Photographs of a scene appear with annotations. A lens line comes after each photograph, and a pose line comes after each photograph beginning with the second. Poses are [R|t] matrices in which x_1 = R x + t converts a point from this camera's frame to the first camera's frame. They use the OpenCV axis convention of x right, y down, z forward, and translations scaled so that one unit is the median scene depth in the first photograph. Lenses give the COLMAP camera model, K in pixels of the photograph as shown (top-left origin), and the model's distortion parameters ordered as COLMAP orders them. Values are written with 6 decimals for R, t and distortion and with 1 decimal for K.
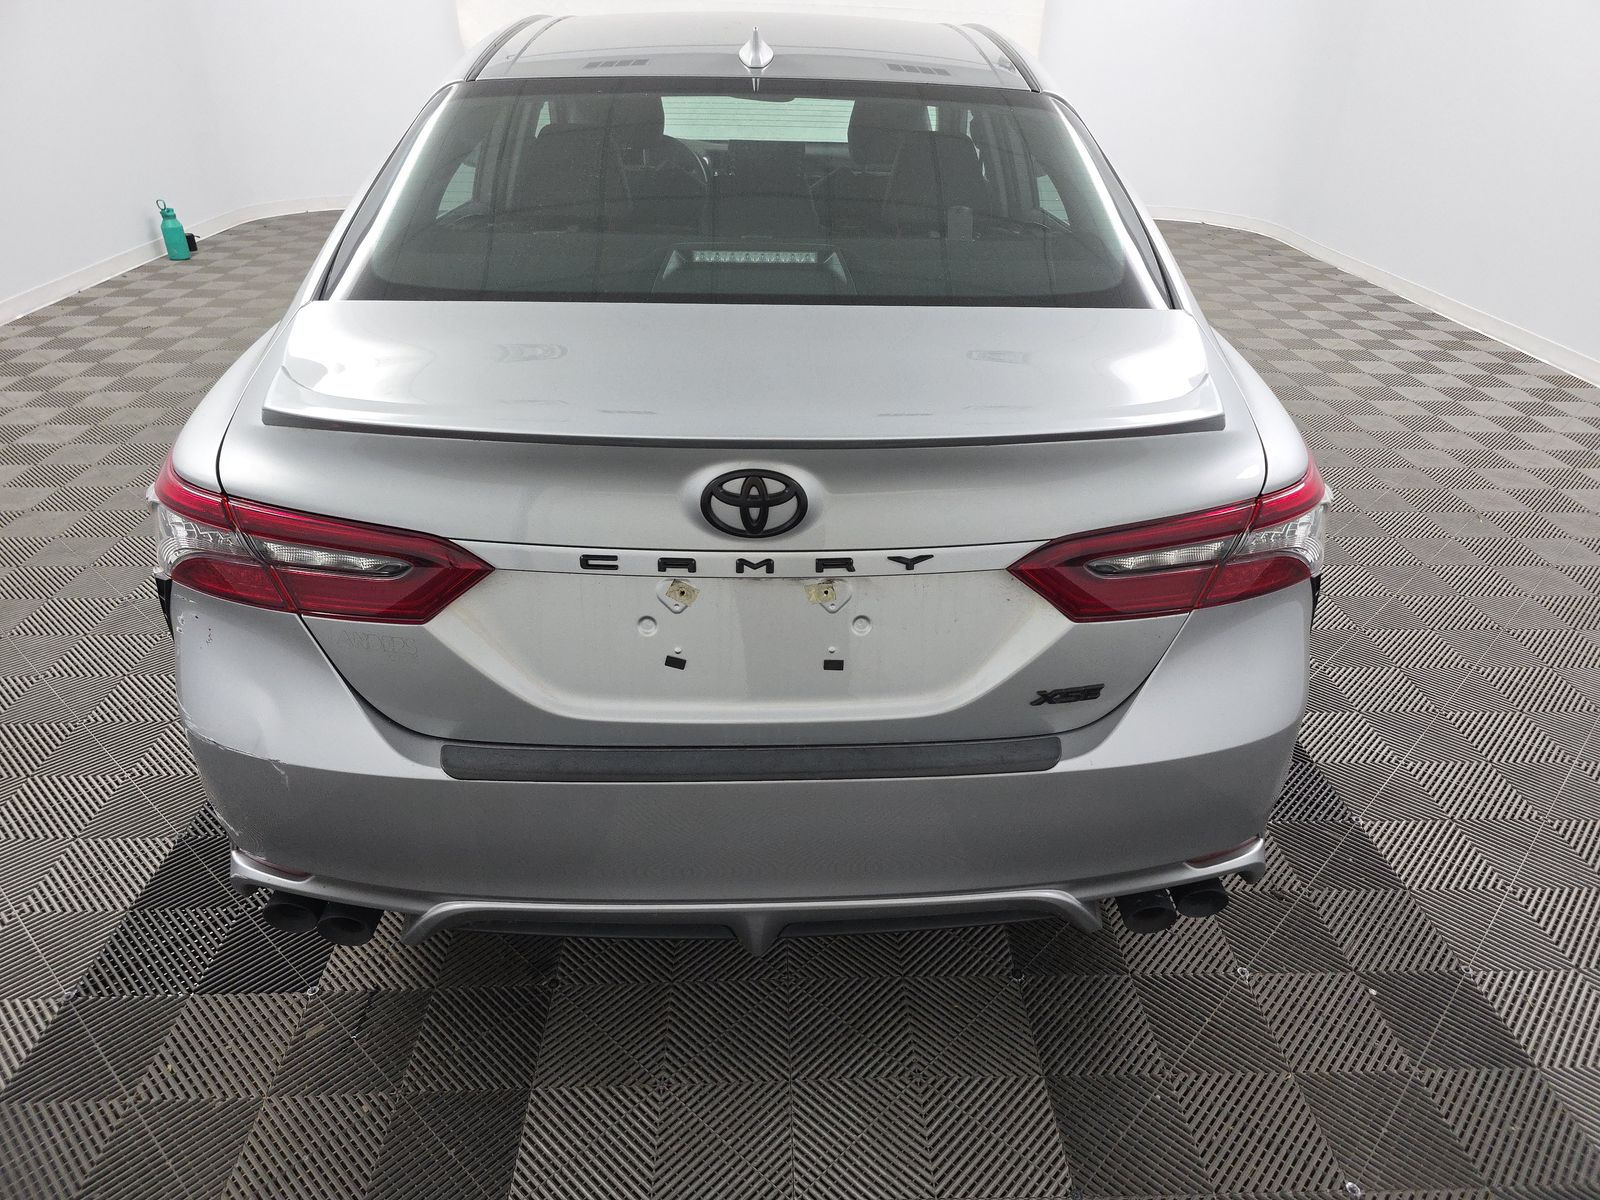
lens RADIAL K [[1094.5, 0, 800.7], [0, 1094.5, 569.6], [0, 0, 1]] dist [0.158689, -0.000098]
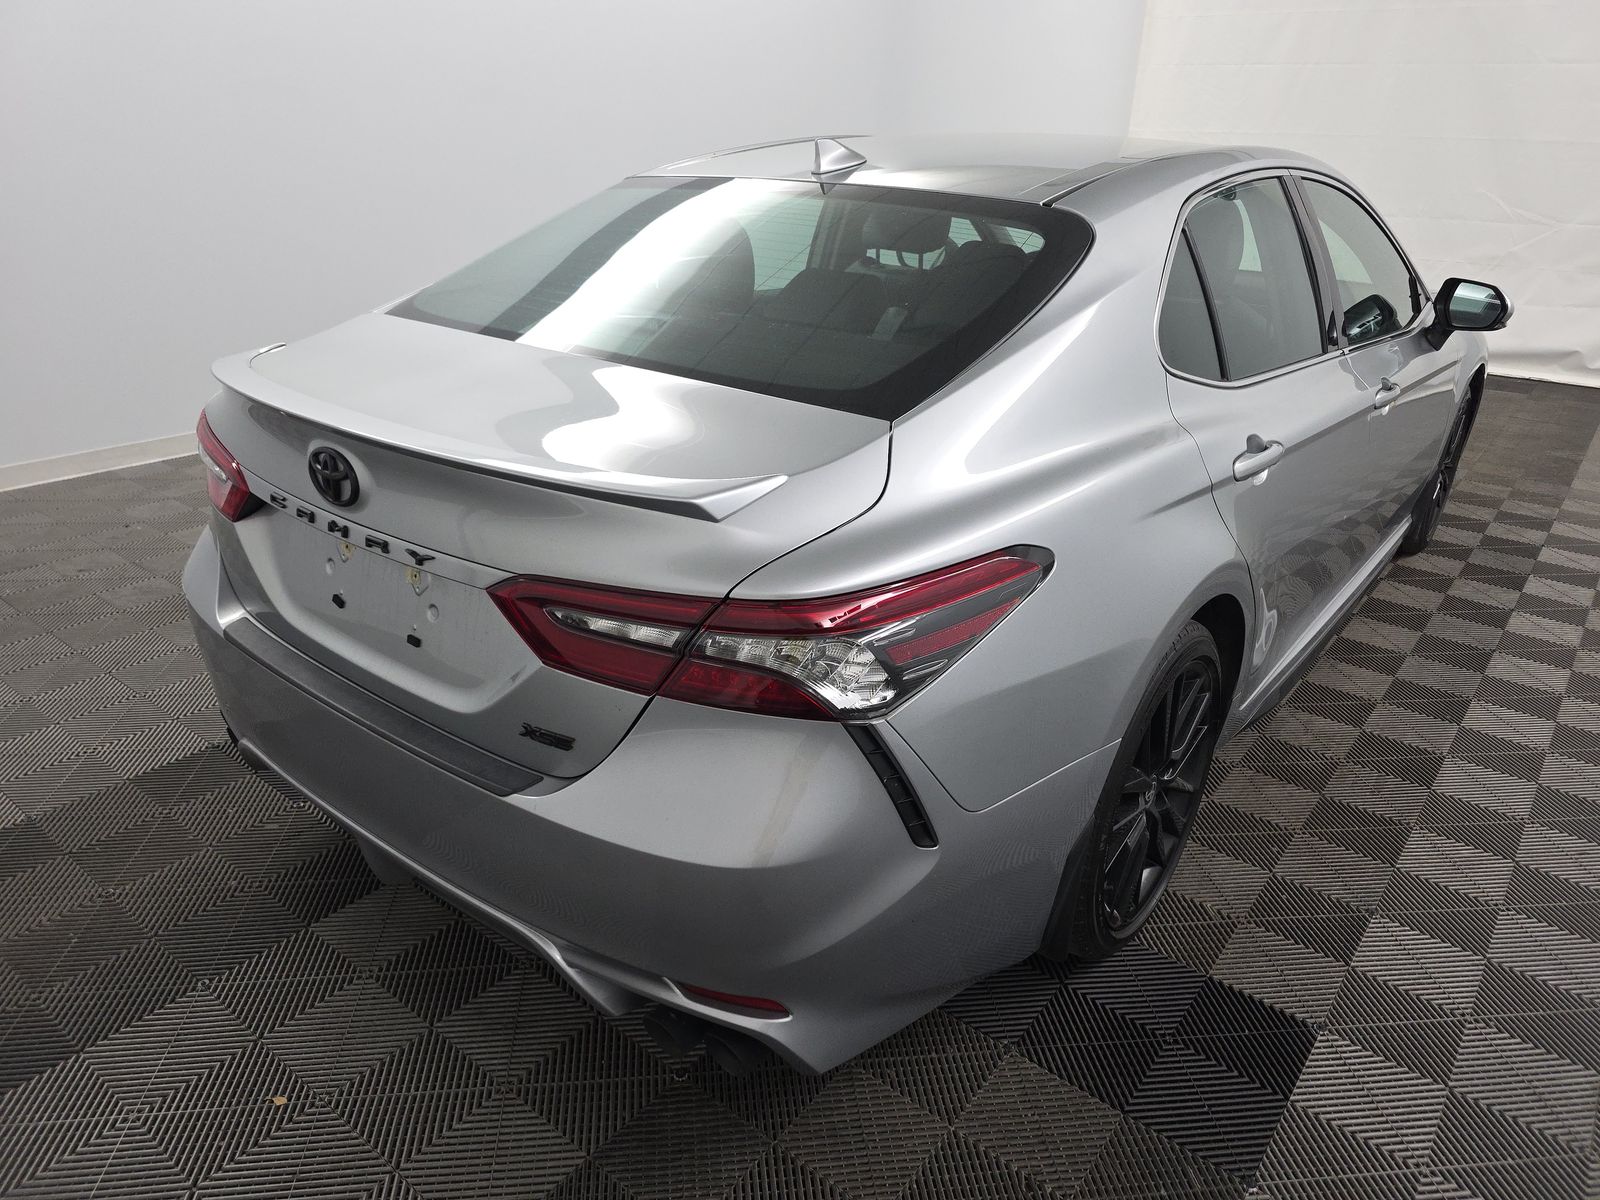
lens RADIAL K [[1071.4, 0, 800.0], [0, 1071.4, 600.0], [0, 0, 1]] dist [-0.001320, -0.000395]
pose [[0.752545, 0.257207, -0.606234, 1.038712], [-0.293247, 0.955148, 0.041221, -0.122424], [0.589646, 0.146756, 0.794217, 0.359480]]
